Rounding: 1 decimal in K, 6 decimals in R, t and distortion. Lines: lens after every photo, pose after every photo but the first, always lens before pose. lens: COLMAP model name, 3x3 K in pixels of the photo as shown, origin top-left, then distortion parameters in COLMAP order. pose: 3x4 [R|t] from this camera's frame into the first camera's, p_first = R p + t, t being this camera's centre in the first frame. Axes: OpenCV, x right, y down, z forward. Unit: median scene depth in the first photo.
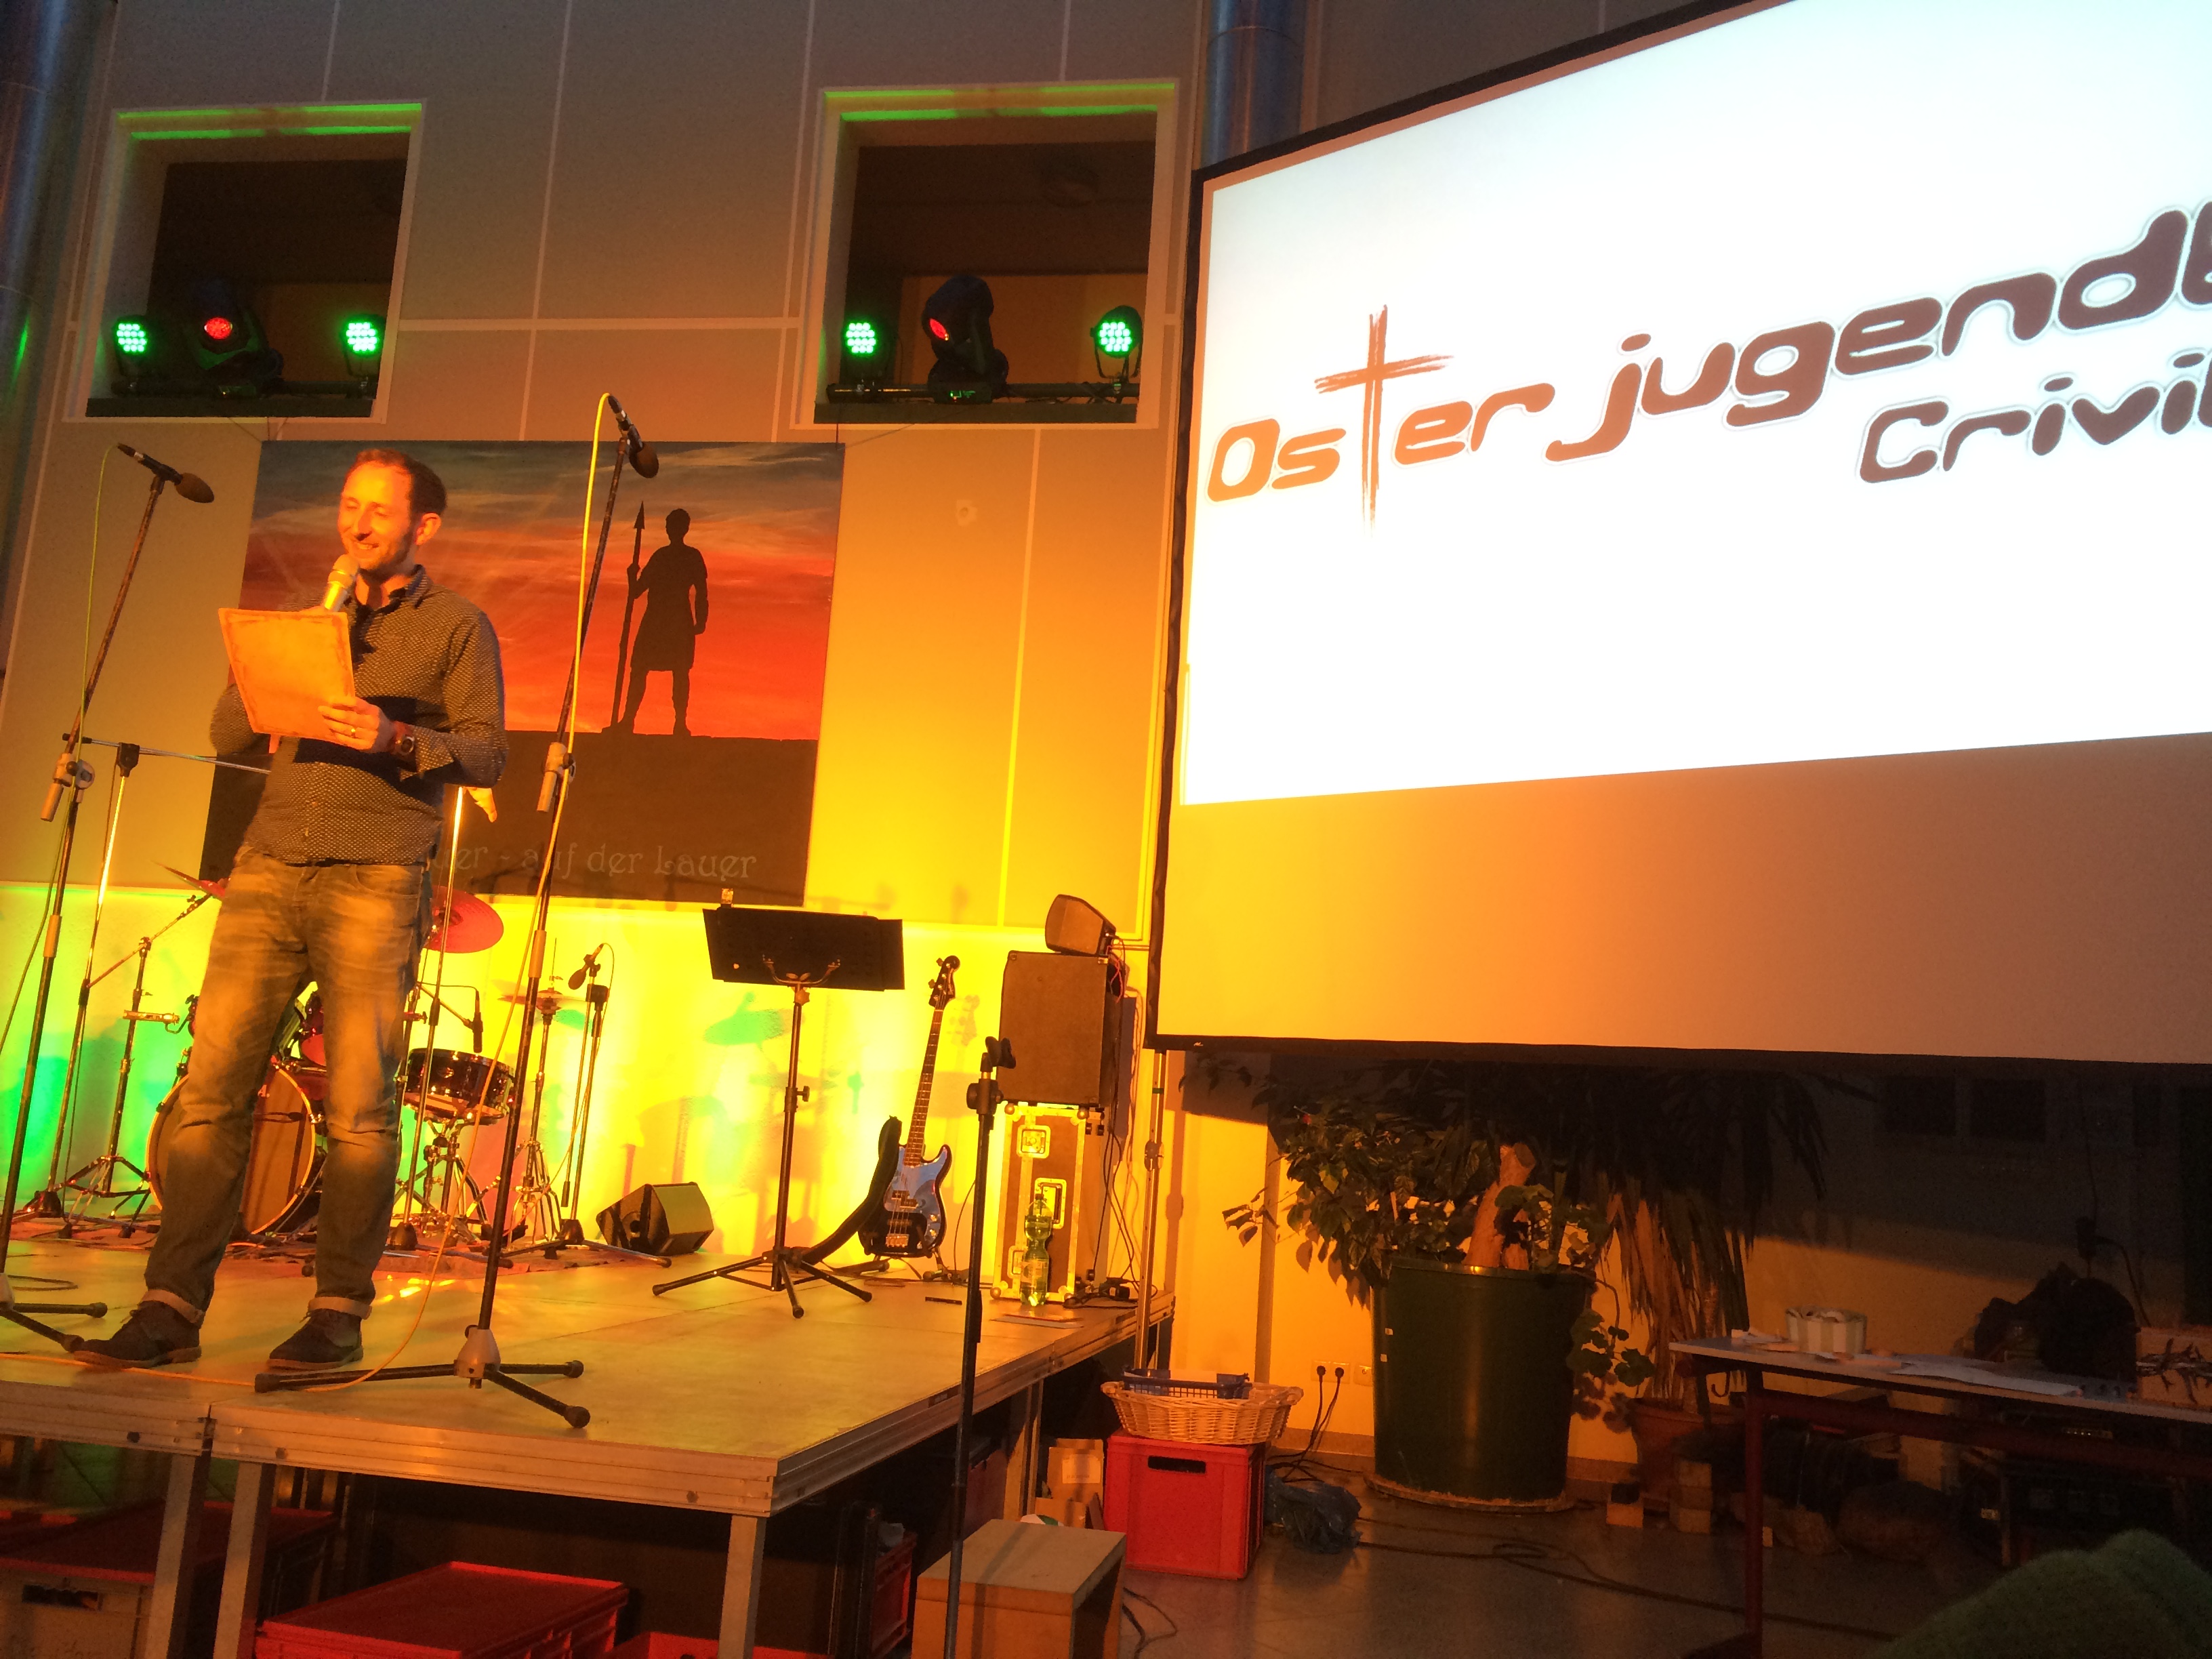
lens RADIAL K [[1904.4, 0, 1106.0], [0, 1904.4, 829.5], [0, 0, 1]] dist [0.093705, -0.120863]
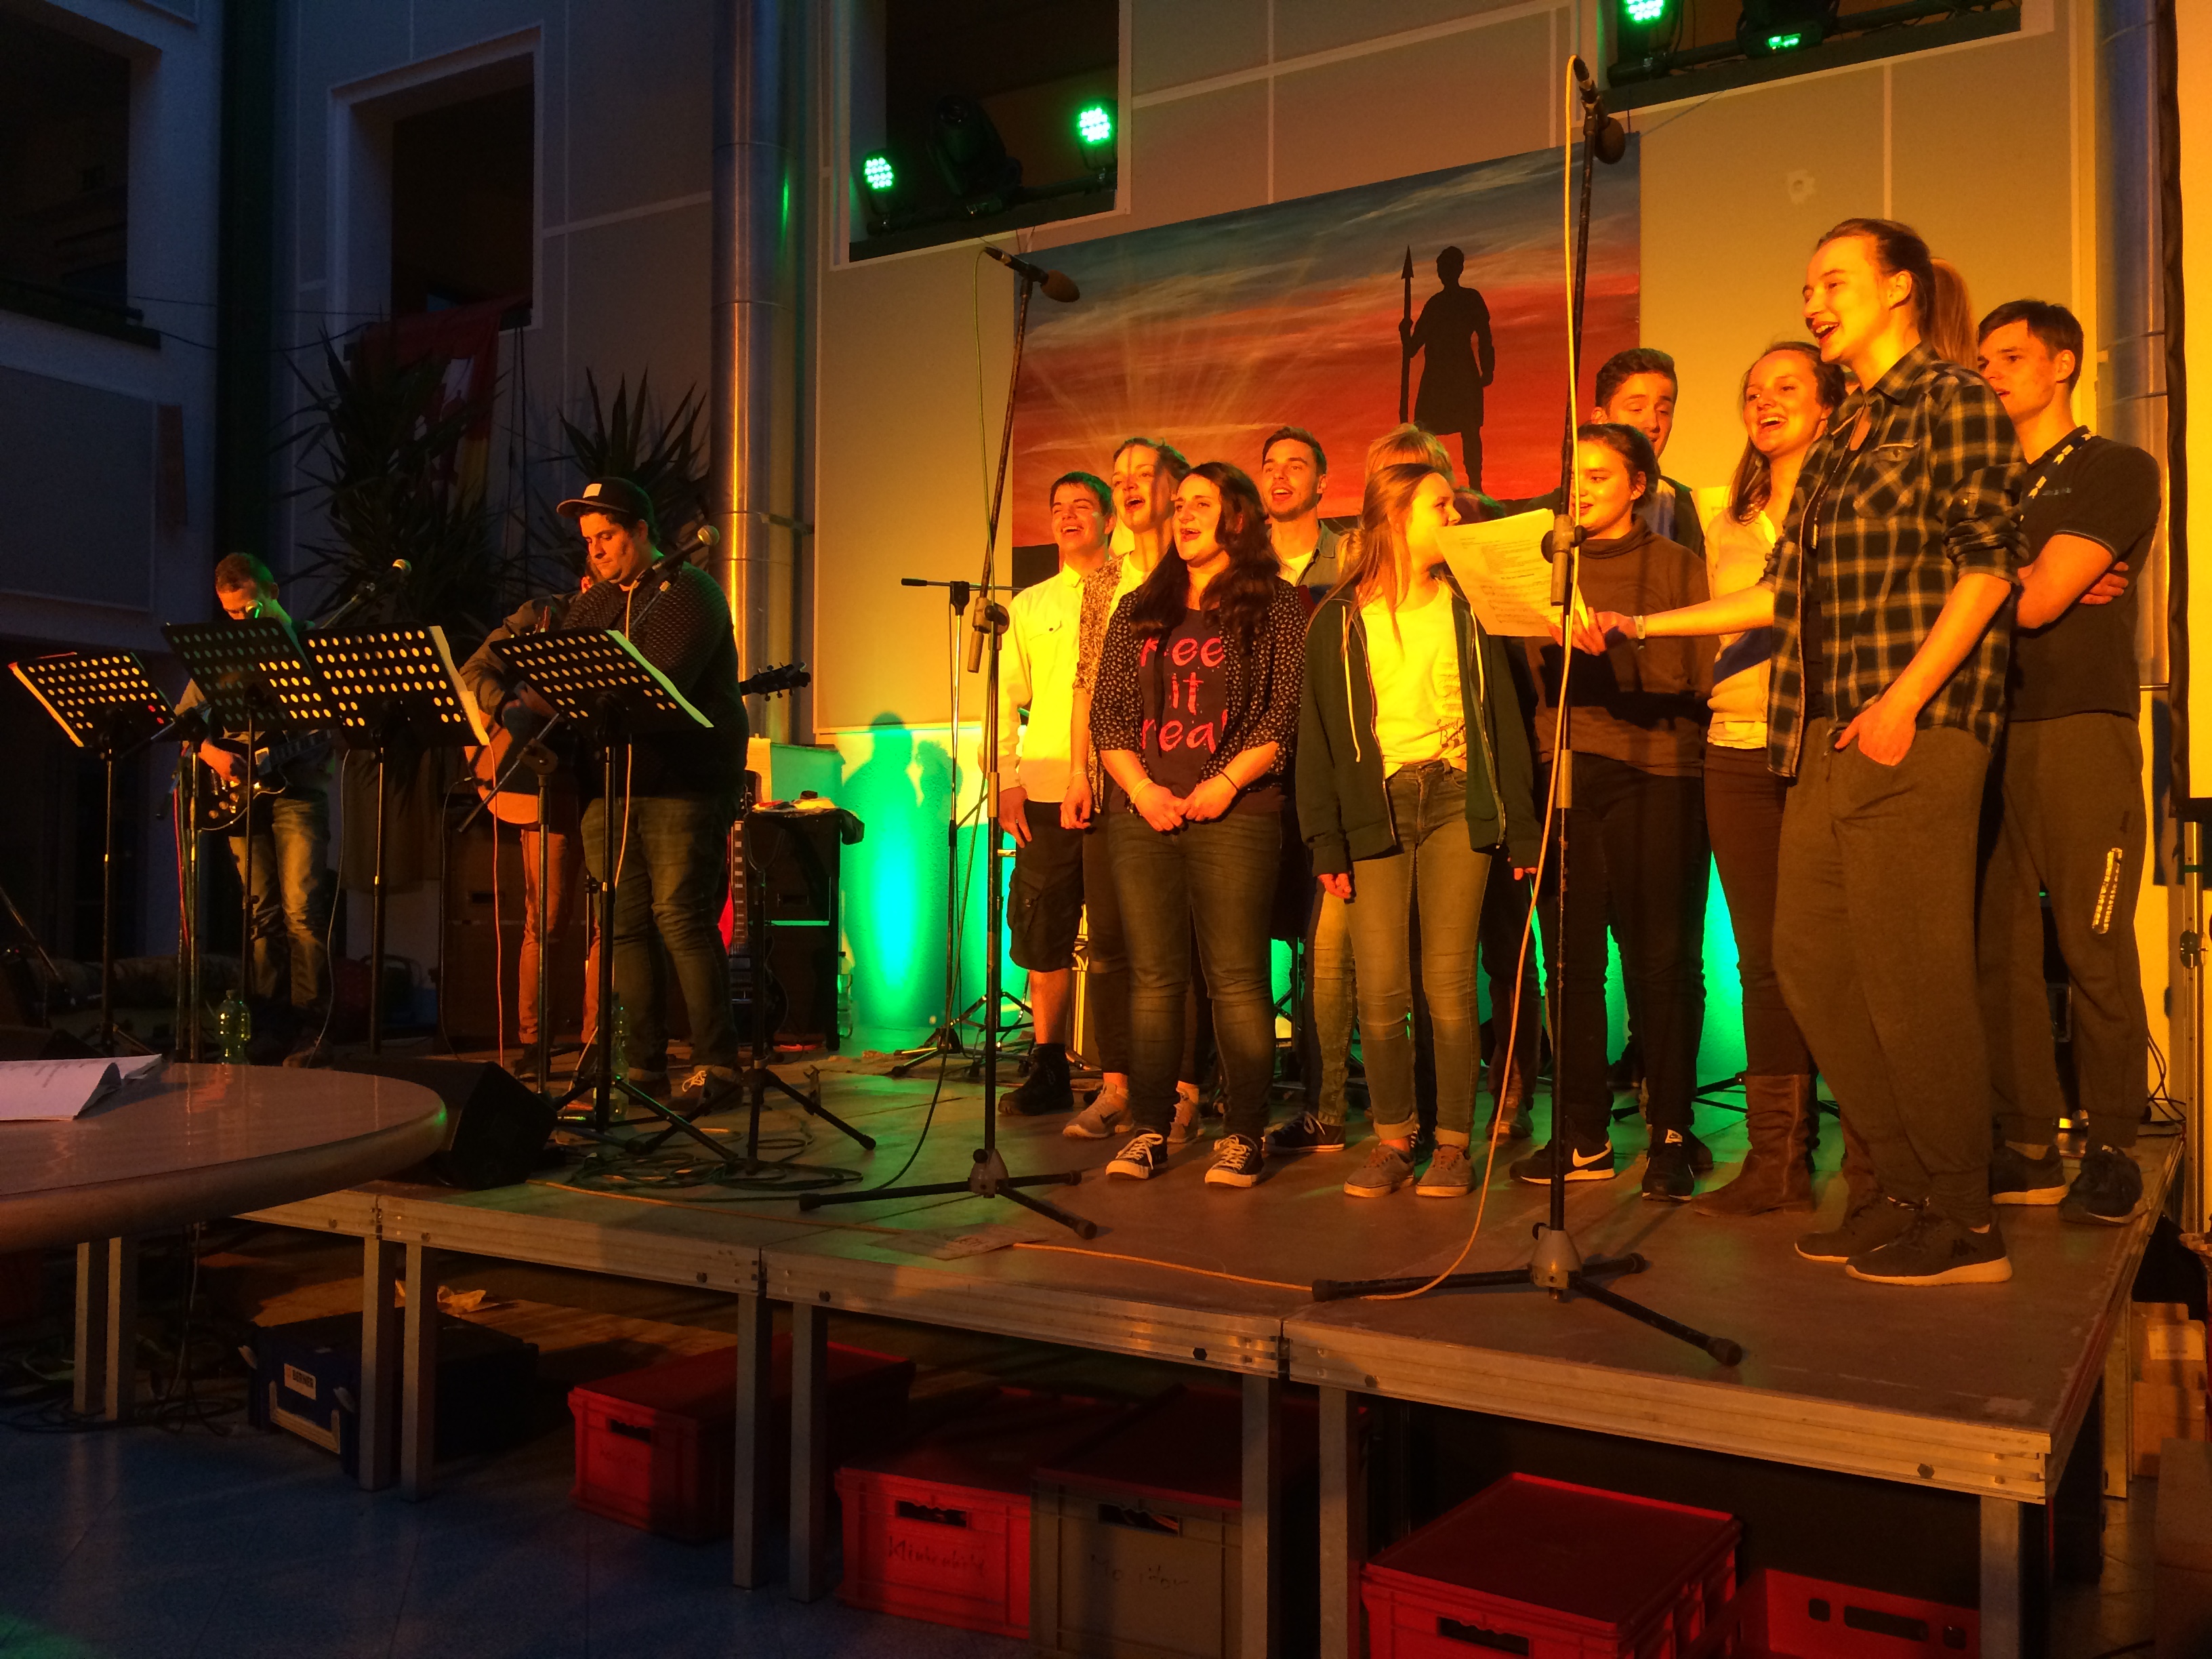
lens RADIAL K [[1904.4, 0, 1106.0], [0, 1904.4, 829.5], [0, 0, 1]] dist [0.093705, -0.120863]
pose [[0.937298, -0.070405, -0.341344, -0.087191], [0.111164, 0.988622, 0.101334, -0.007764], [0.330326, -0.132925, 0.934460, 0.074963]]
